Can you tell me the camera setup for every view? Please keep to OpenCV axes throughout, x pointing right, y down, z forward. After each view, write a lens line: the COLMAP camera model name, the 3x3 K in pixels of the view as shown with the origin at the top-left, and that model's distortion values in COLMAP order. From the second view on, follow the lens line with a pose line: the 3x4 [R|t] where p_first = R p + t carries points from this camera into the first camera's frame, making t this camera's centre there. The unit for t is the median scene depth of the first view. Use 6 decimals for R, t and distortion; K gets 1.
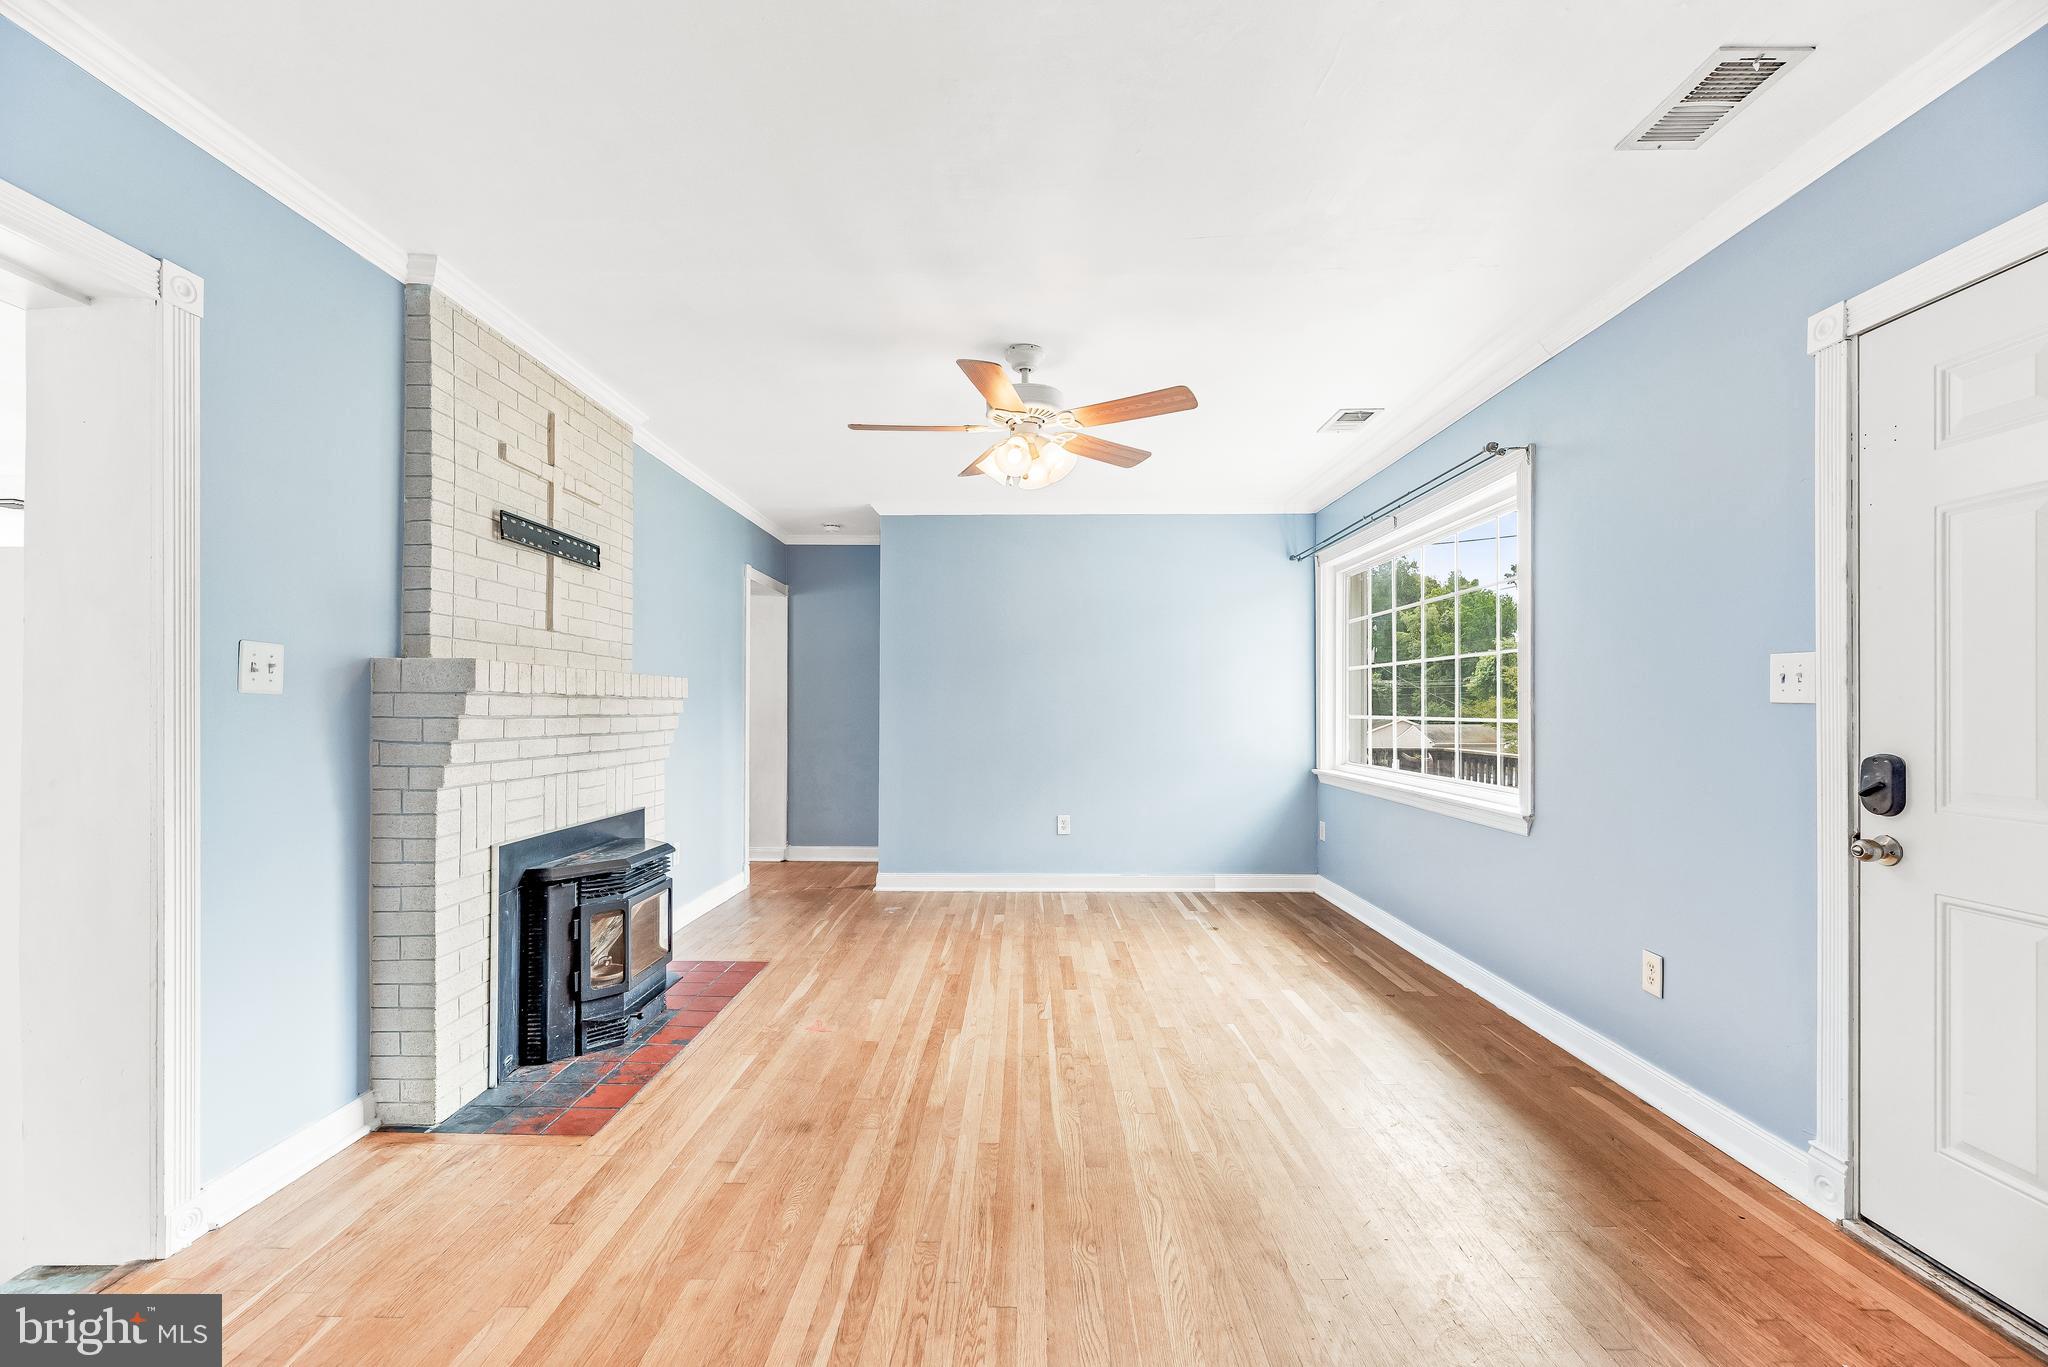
lens RADIAL K [[849.8, 0, 1024.1], [0, 849.8, 701.2], [0, 0, 1]] dist [0.000054, -0.000196]
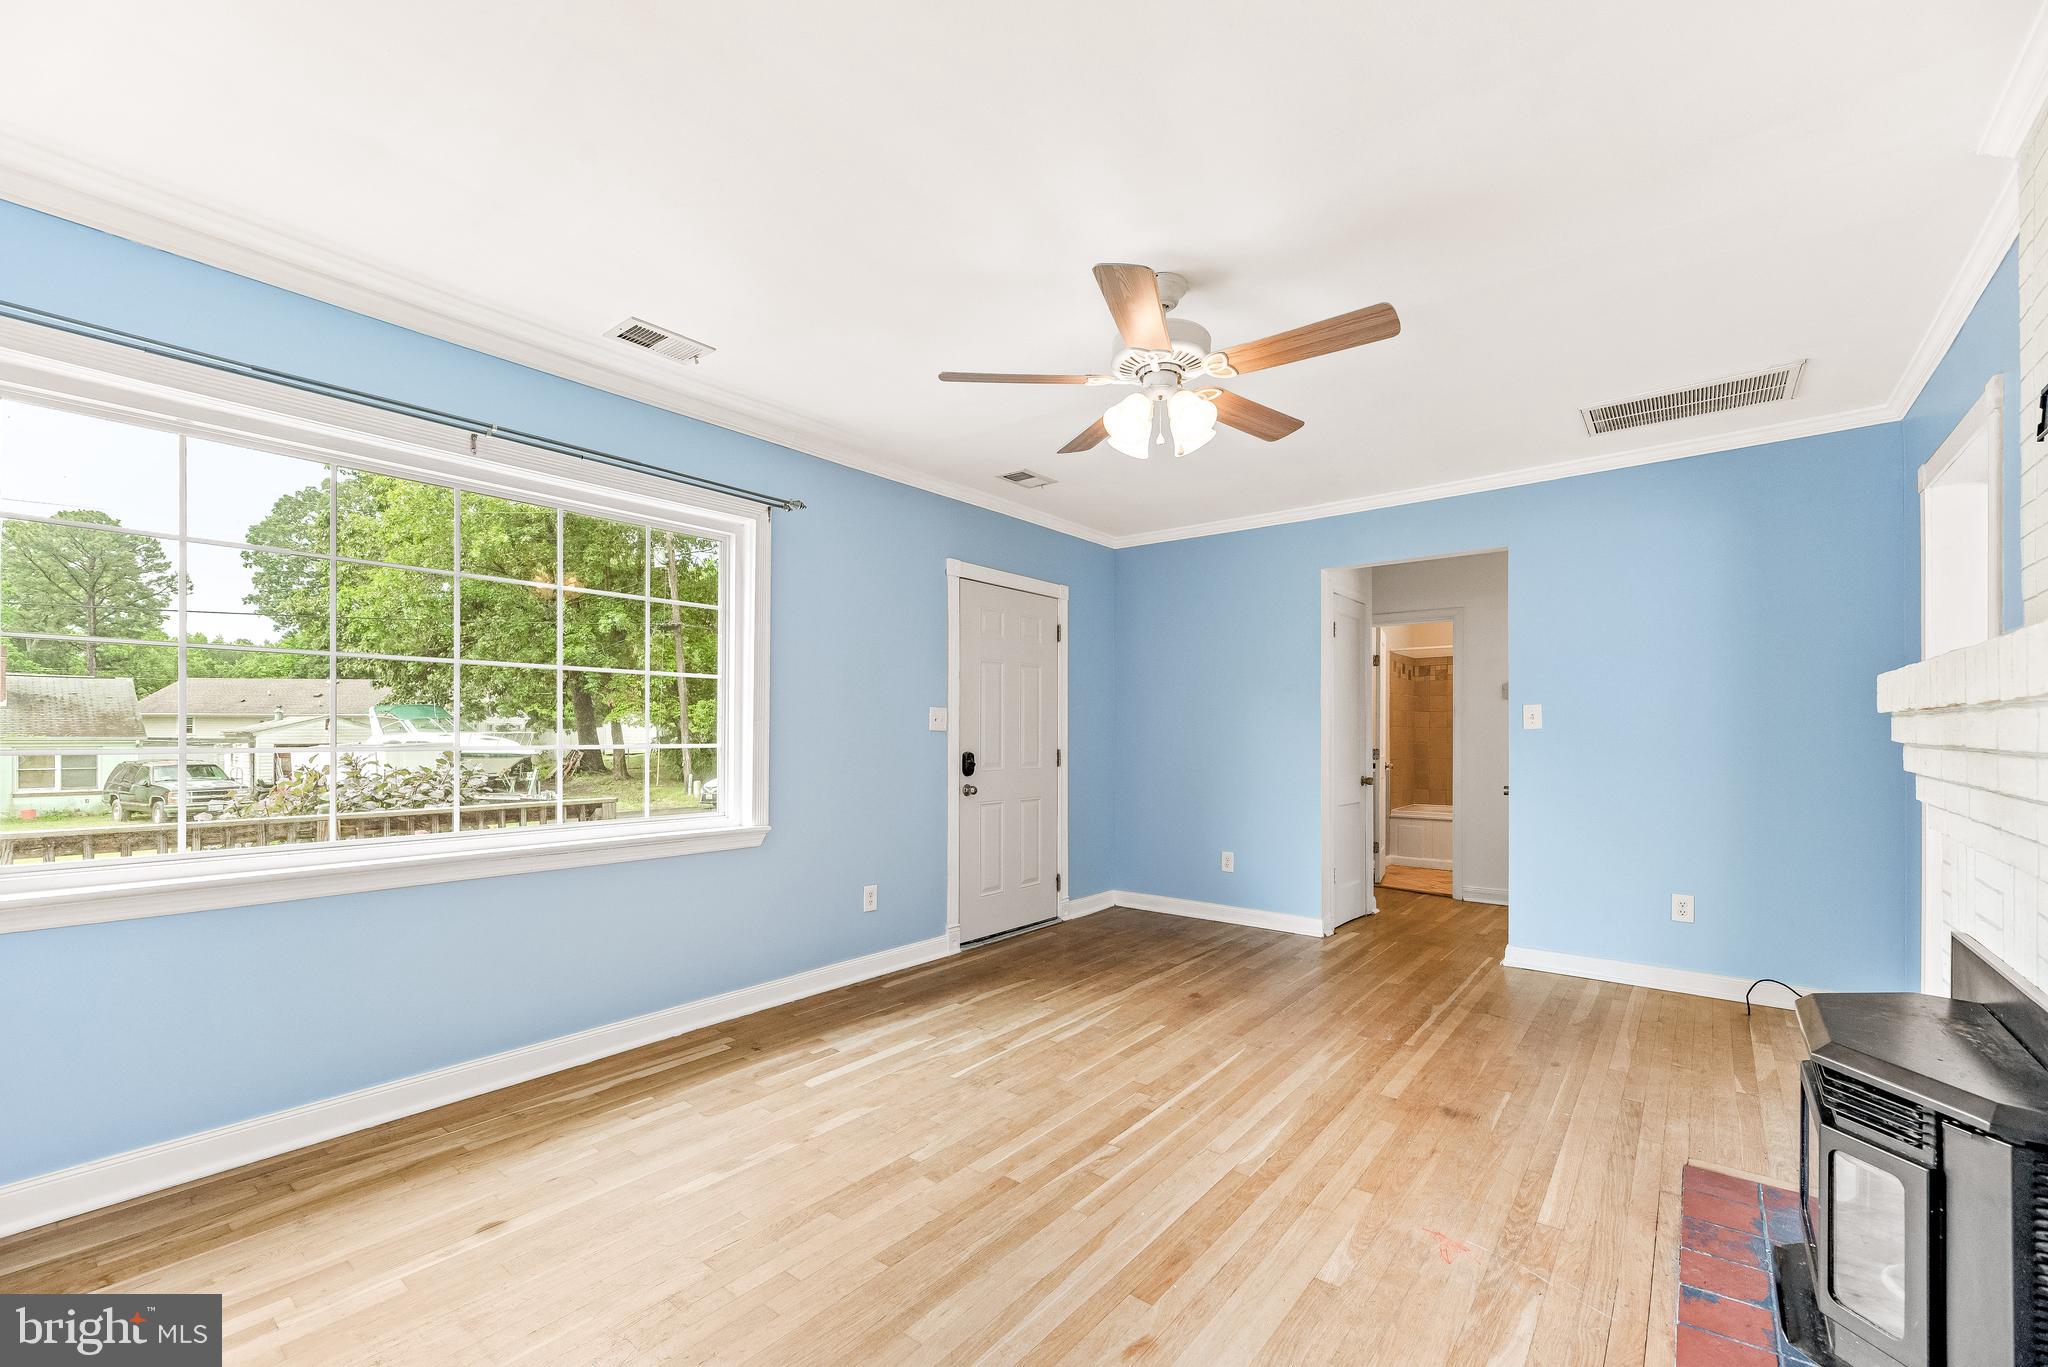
lens RADIAL K [[849.8, 0, 1010.6], [0, 849.8, 733.8], [0, 0, 1]] dist [0.000054, -0.000196]
pose [[-0.779038, -0.000366, 0.626977, -0.394157], [-0.006068, 0.999957, -0.006957, 0.015529], [-0.626948, -0.009224, -0.779007, 1.734038]]
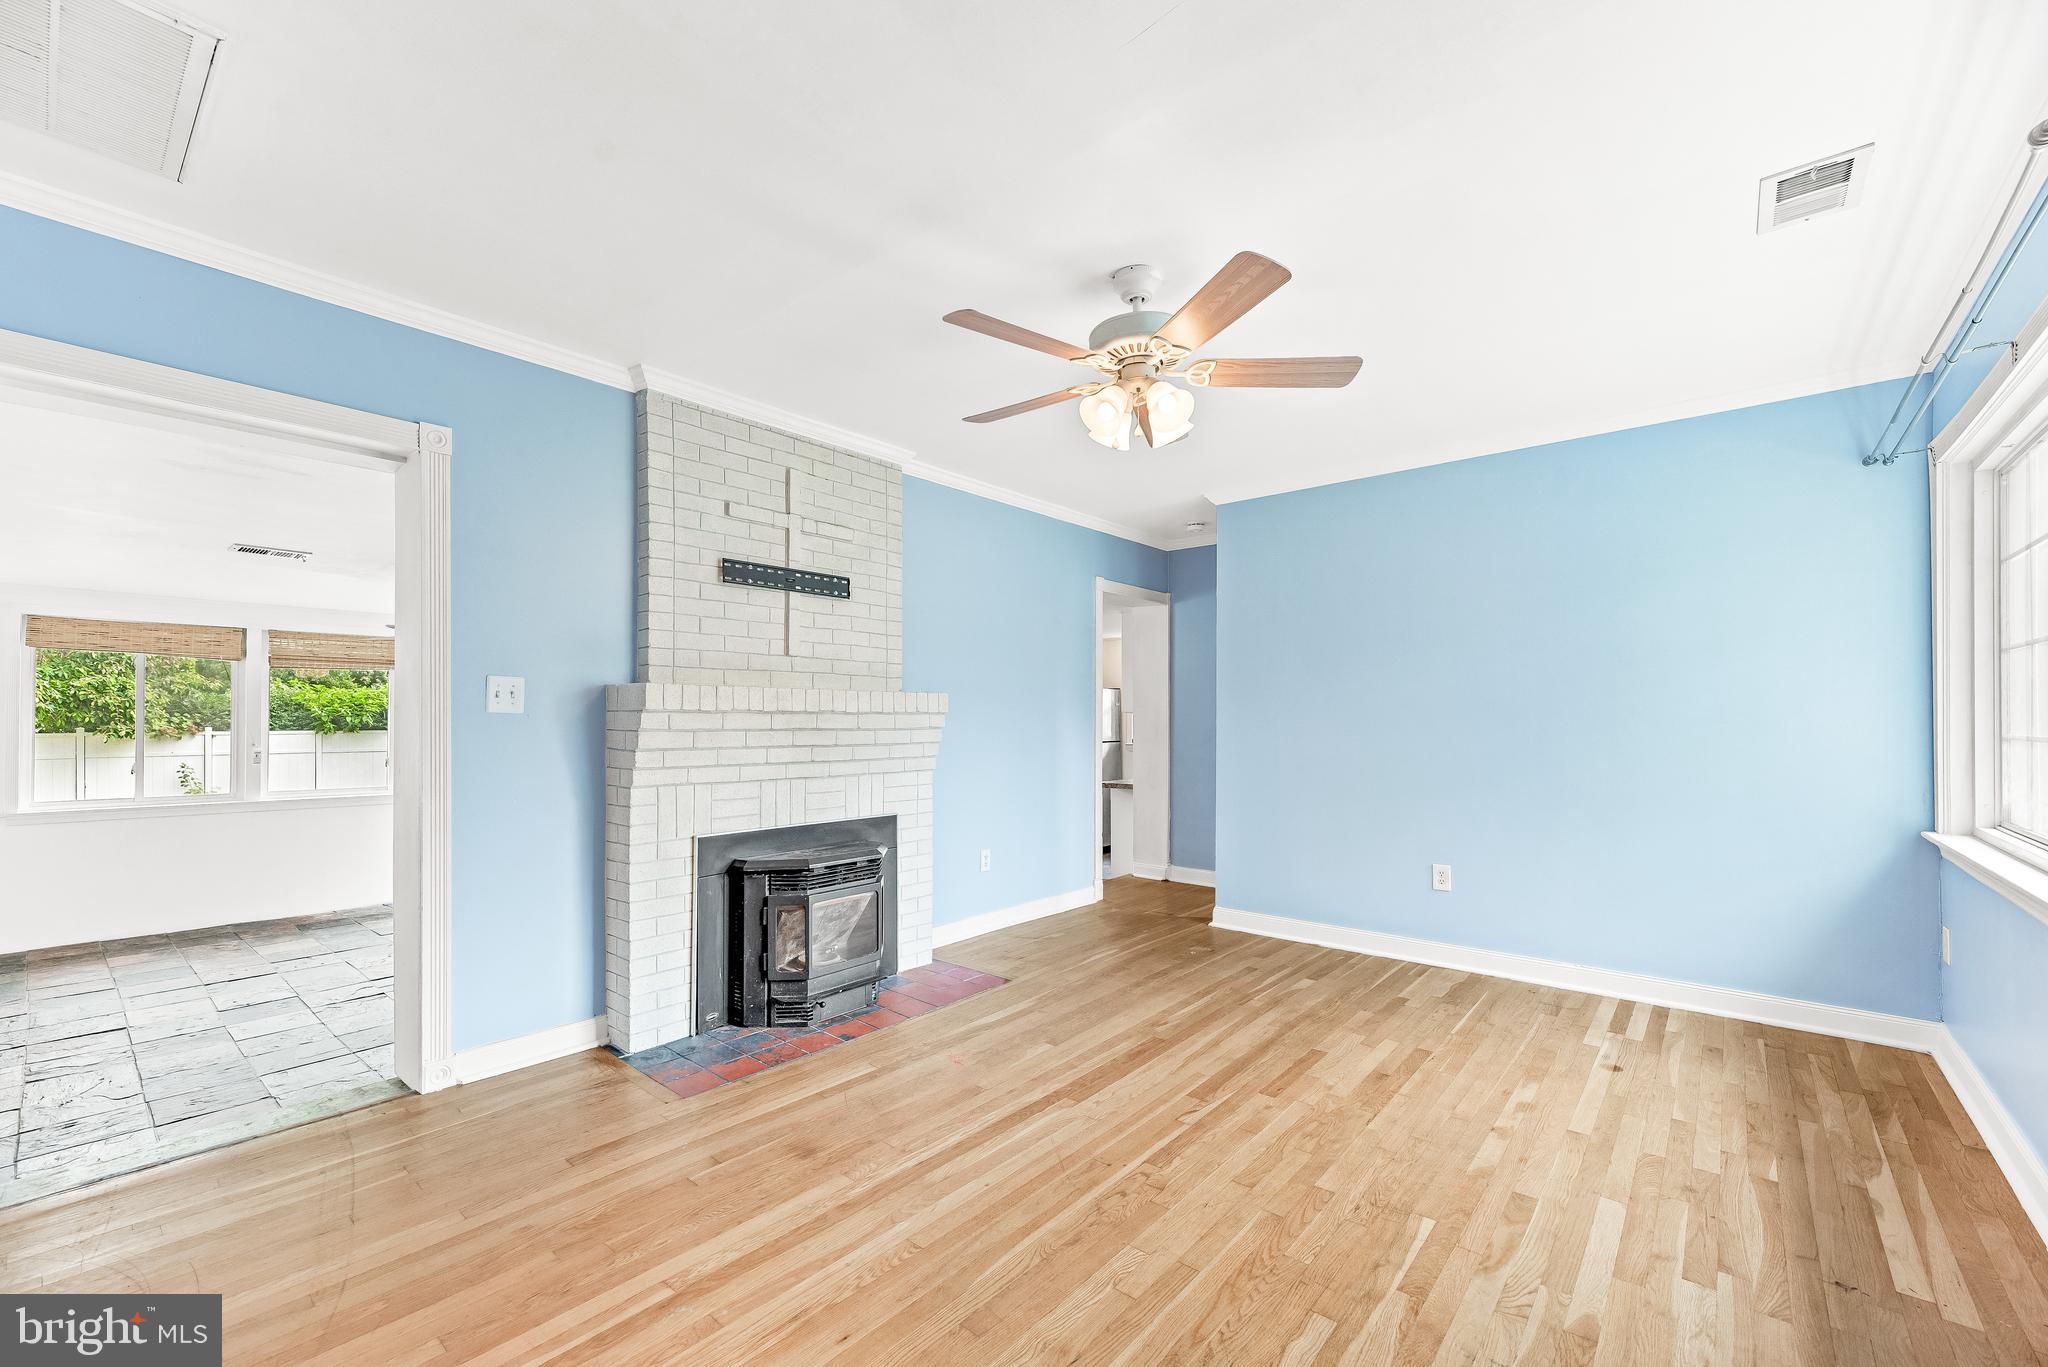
lens RADIAL K [[849.8, 0, 1001.5], [0, 849.8, 713.5], [0, 0, 1]] dist [0.000054, -0.000196]
pose [[0.757474, -0.005320, -0.652844, 0.431238], [0.006015, 0.999981, -0.001170, -0.001207], [0.652838, -0.003040, 0.757491, 0.317598]]
